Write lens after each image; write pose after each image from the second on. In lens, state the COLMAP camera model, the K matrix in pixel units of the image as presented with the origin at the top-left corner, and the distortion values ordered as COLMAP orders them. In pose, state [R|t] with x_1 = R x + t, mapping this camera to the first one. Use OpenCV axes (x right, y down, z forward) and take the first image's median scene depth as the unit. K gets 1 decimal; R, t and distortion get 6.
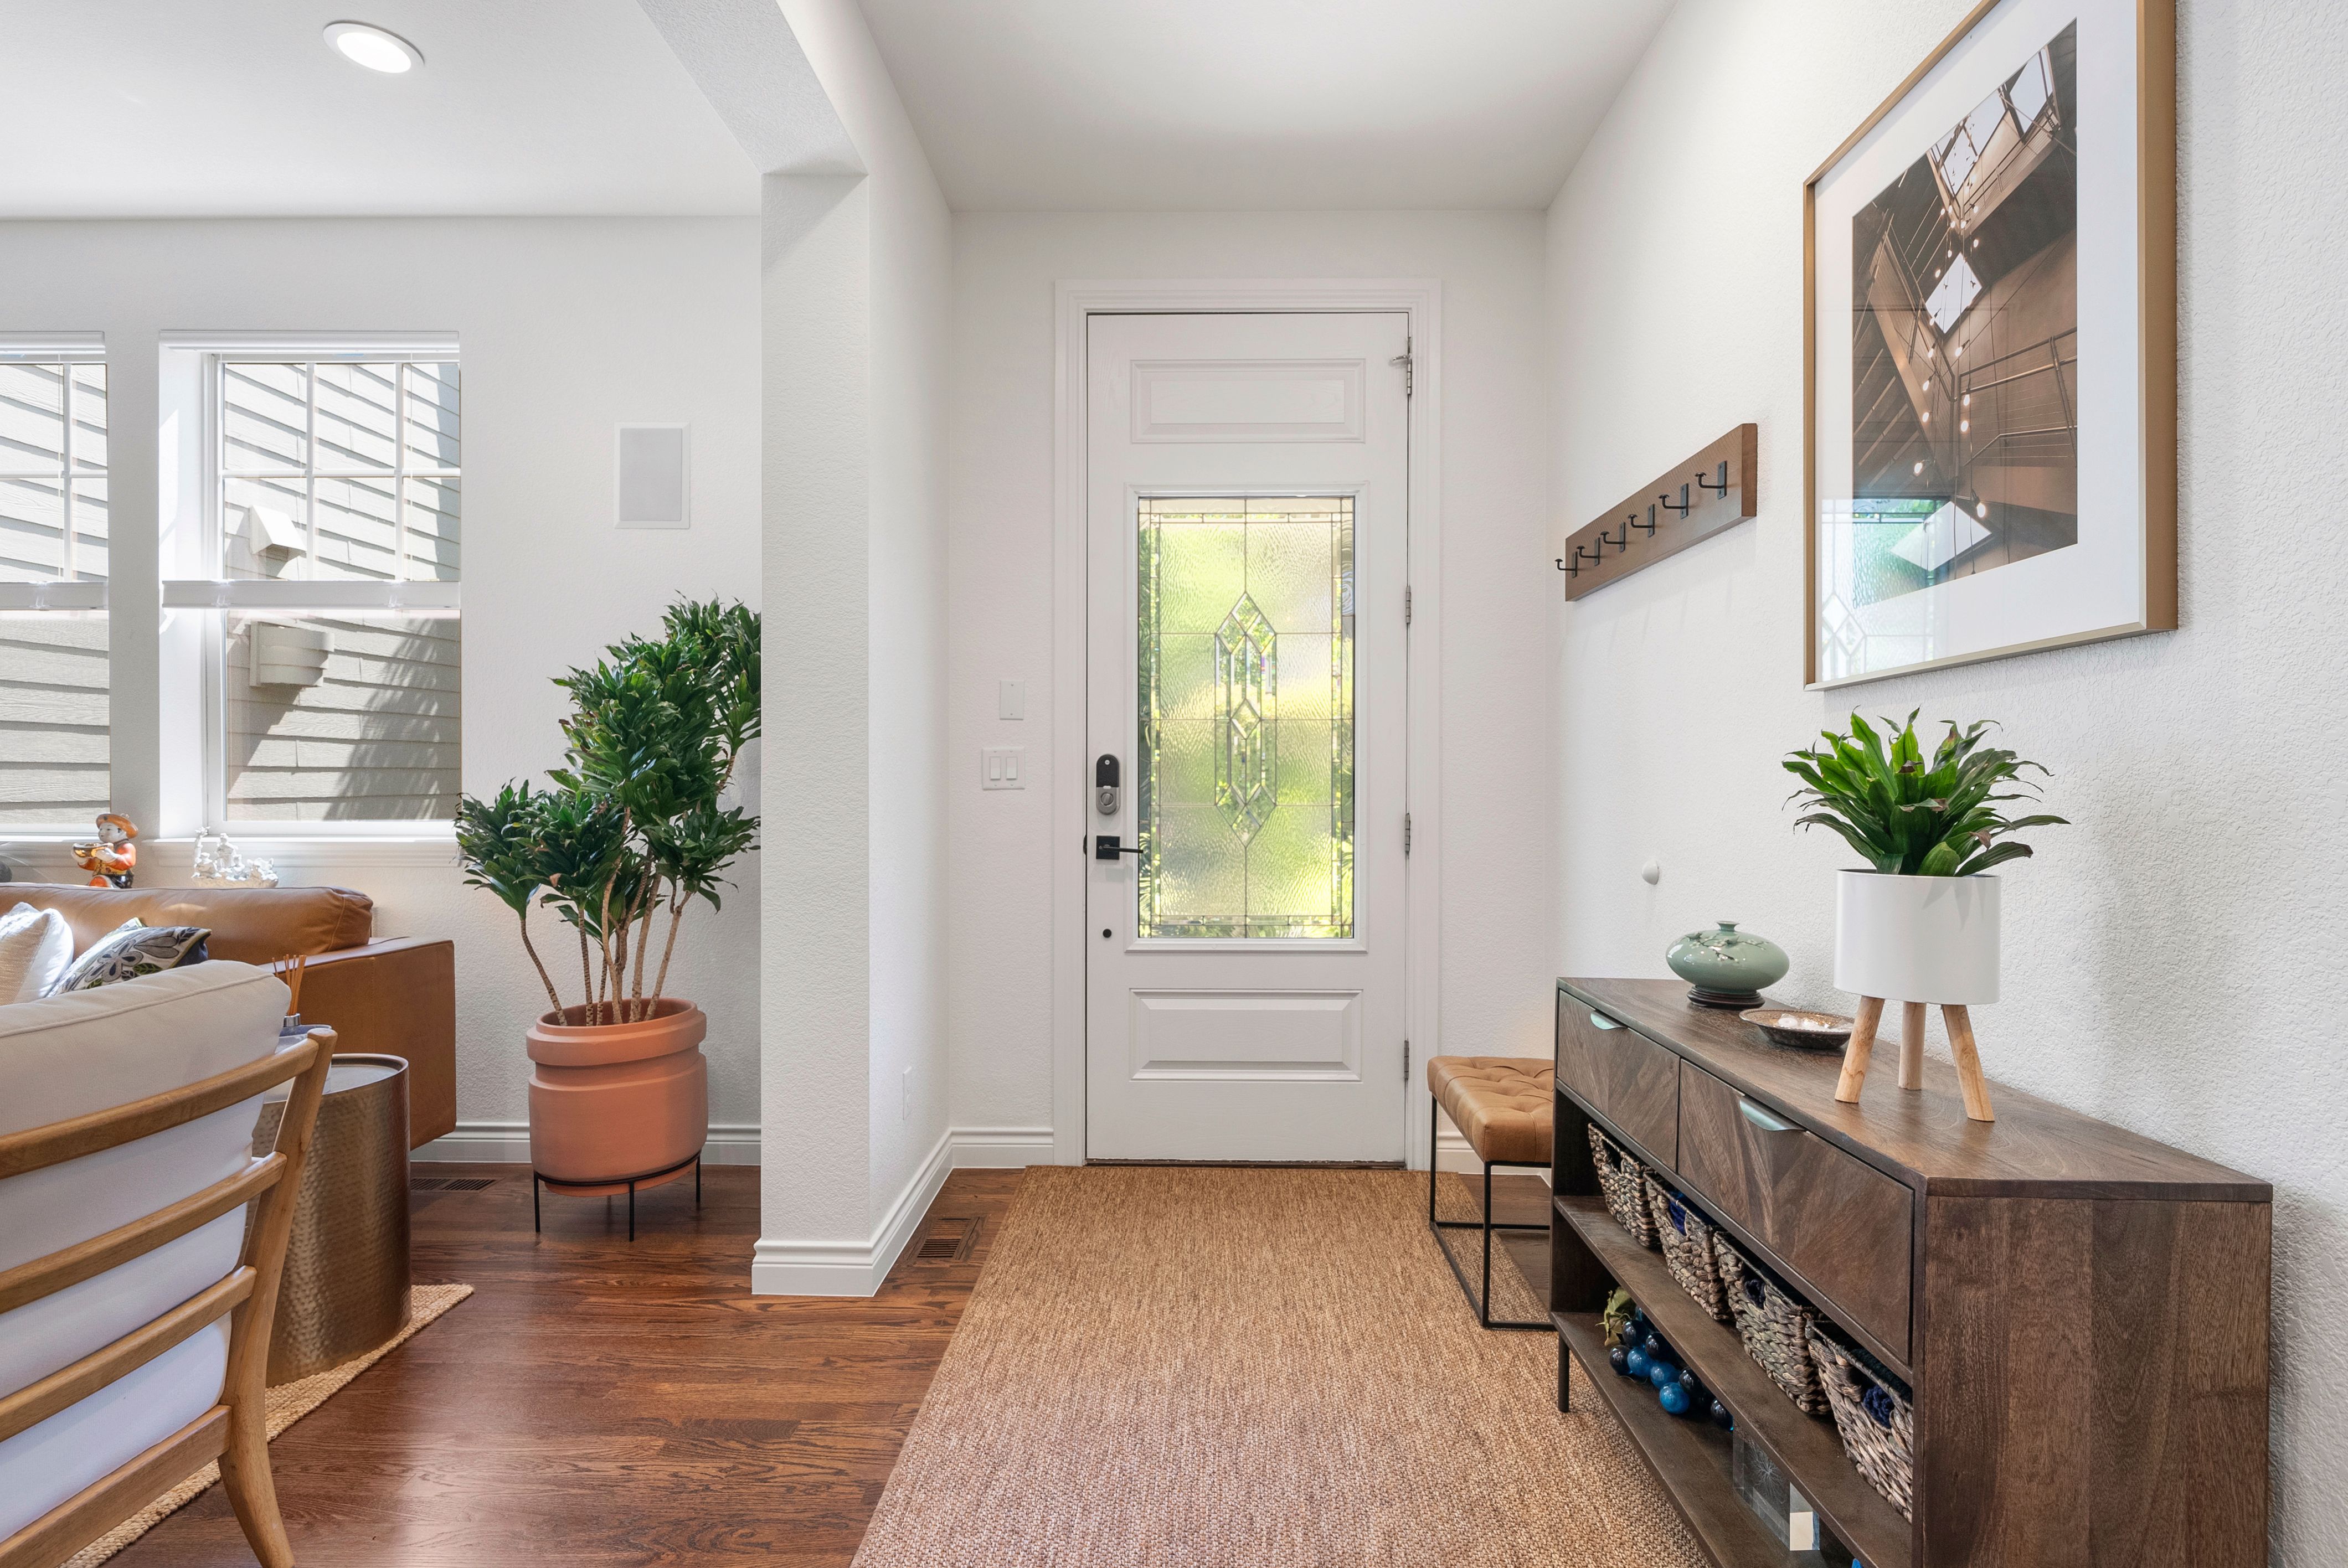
lens RADIAL K [[1156.5, 0, 1175.6], [0, 1156.5, 789.5], [0, 0, 1]] dist [0.001477, 0.000457]
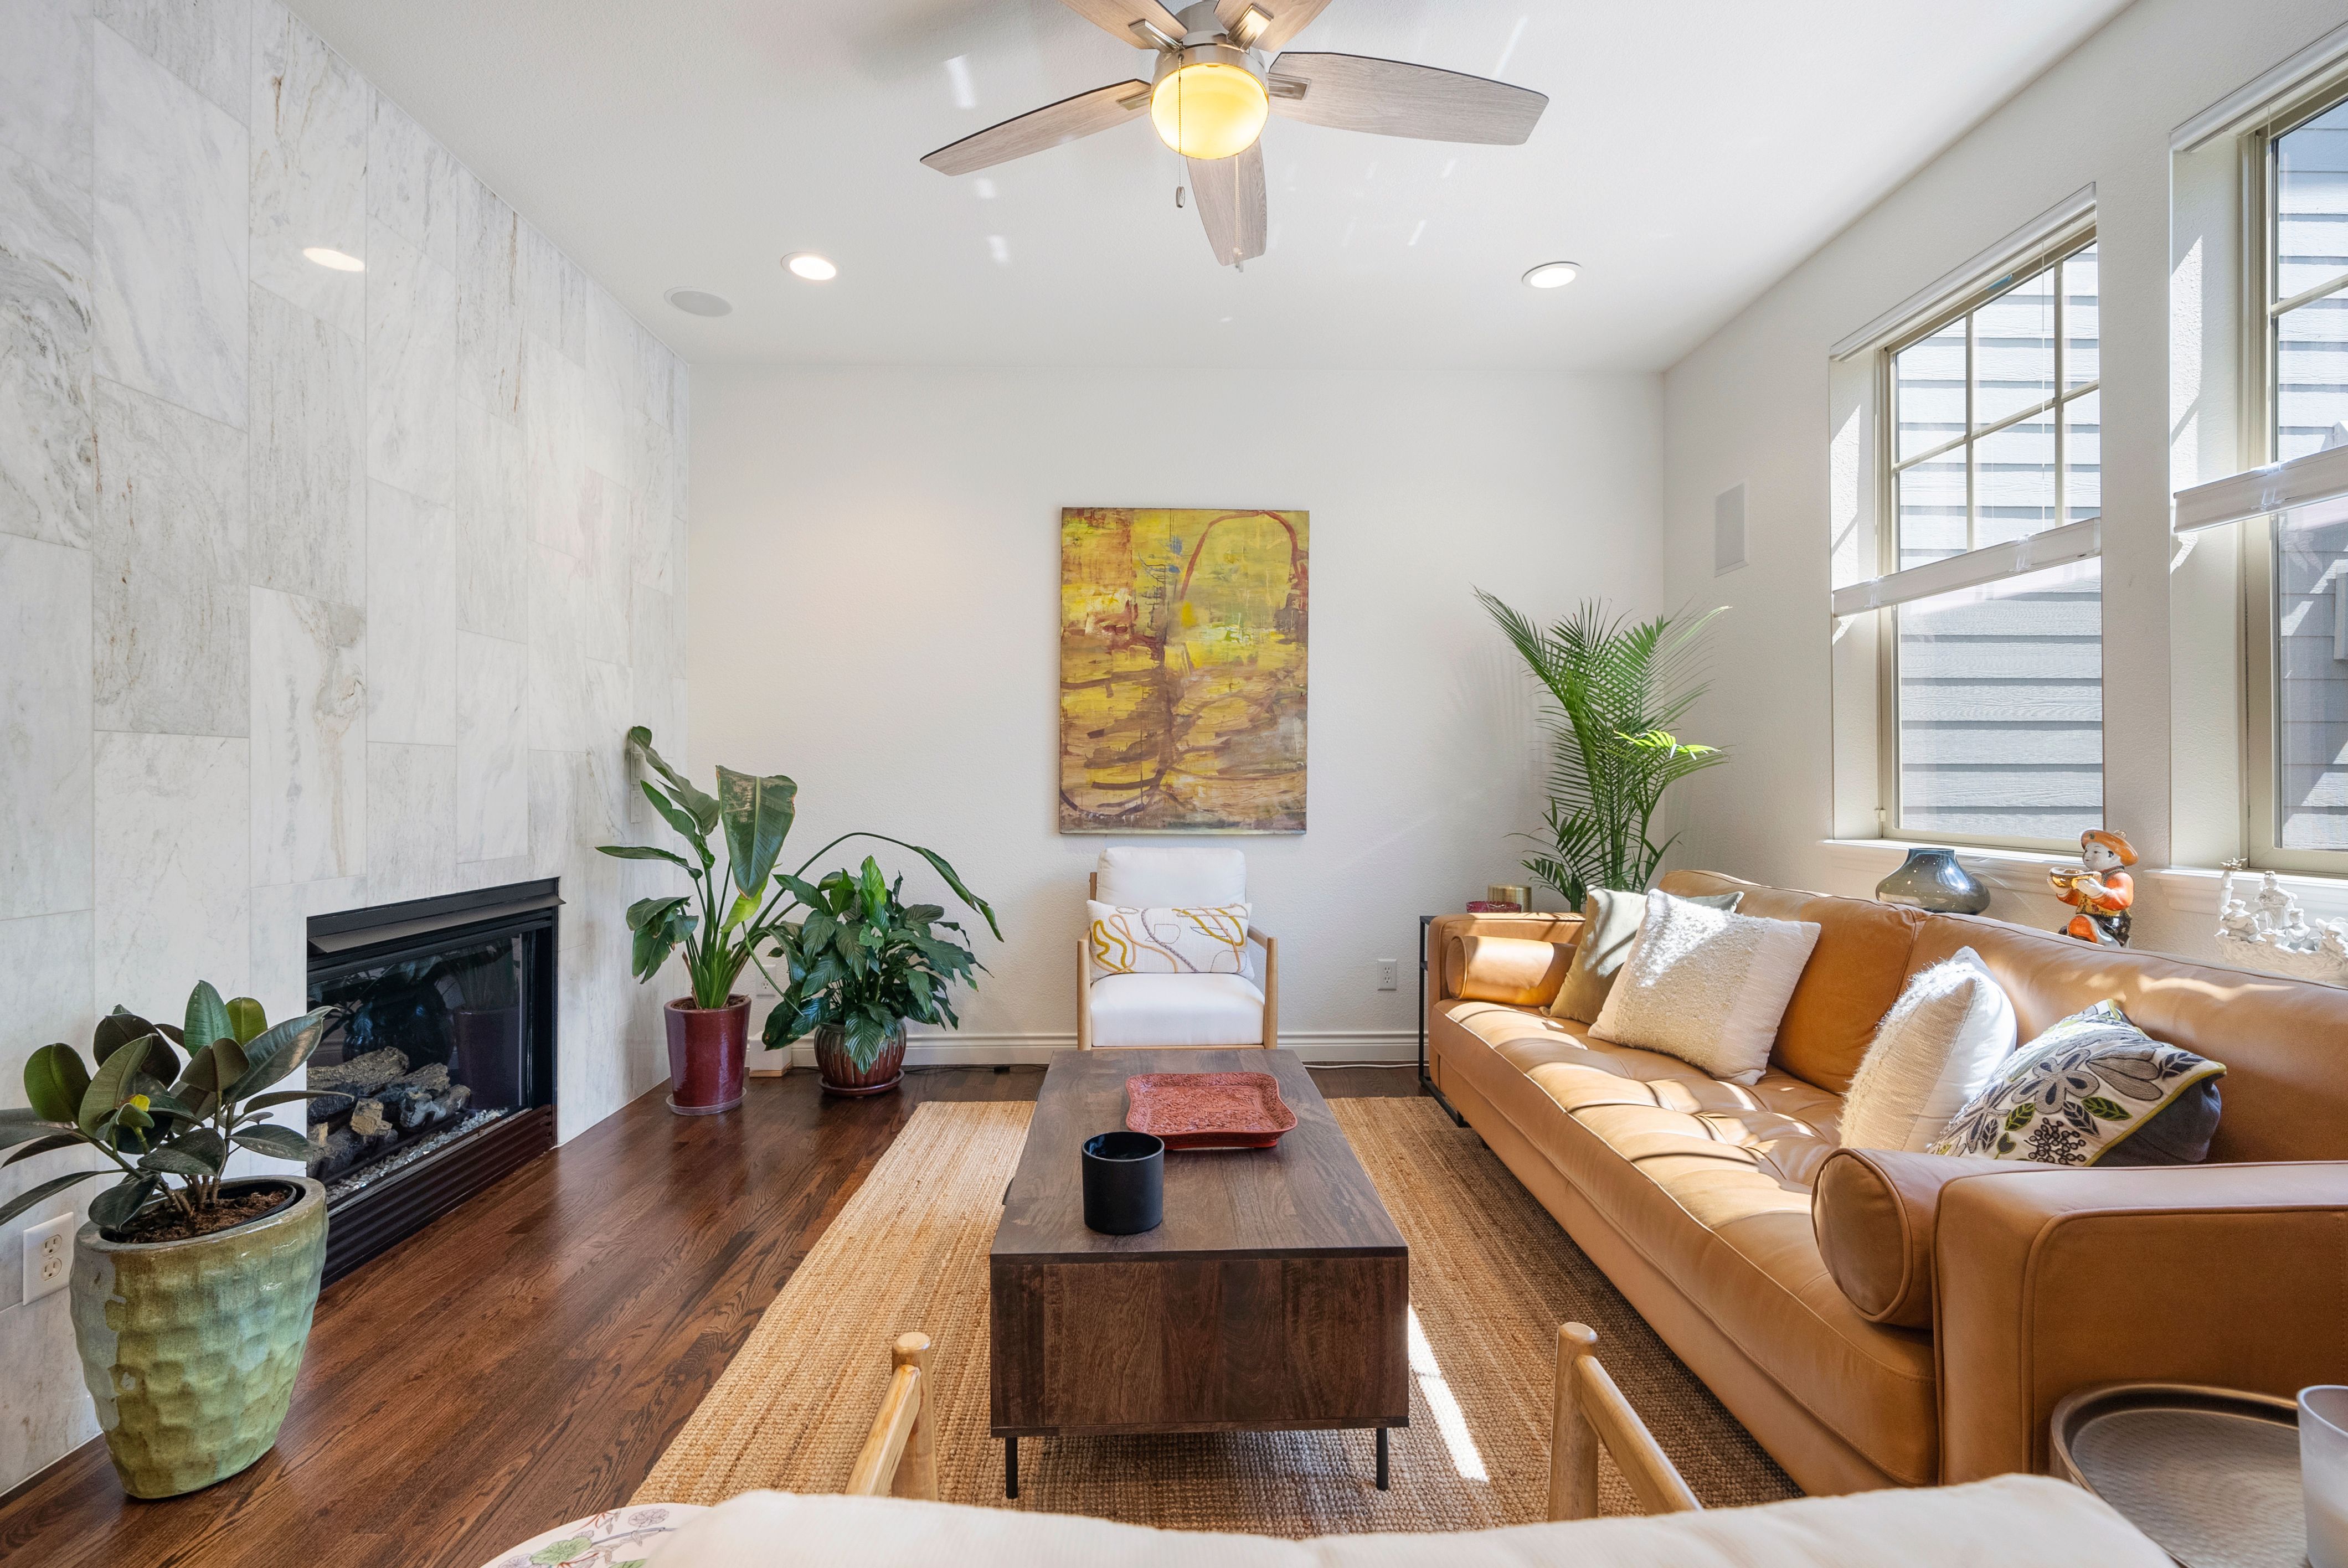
lens RADIAL K [[1019.9, 0, 1178.3], [0, 1019.9, 788.5], [0, 0, 1]] dist [-0.000445, 0.000108]
pose [[0.043818, -0.004586, -0.999029, -0.309325], [-0.000198, 0.999989, -0.004599, -0.002267], [0.999040, 0.000399, 0.043816, 0.399630]]
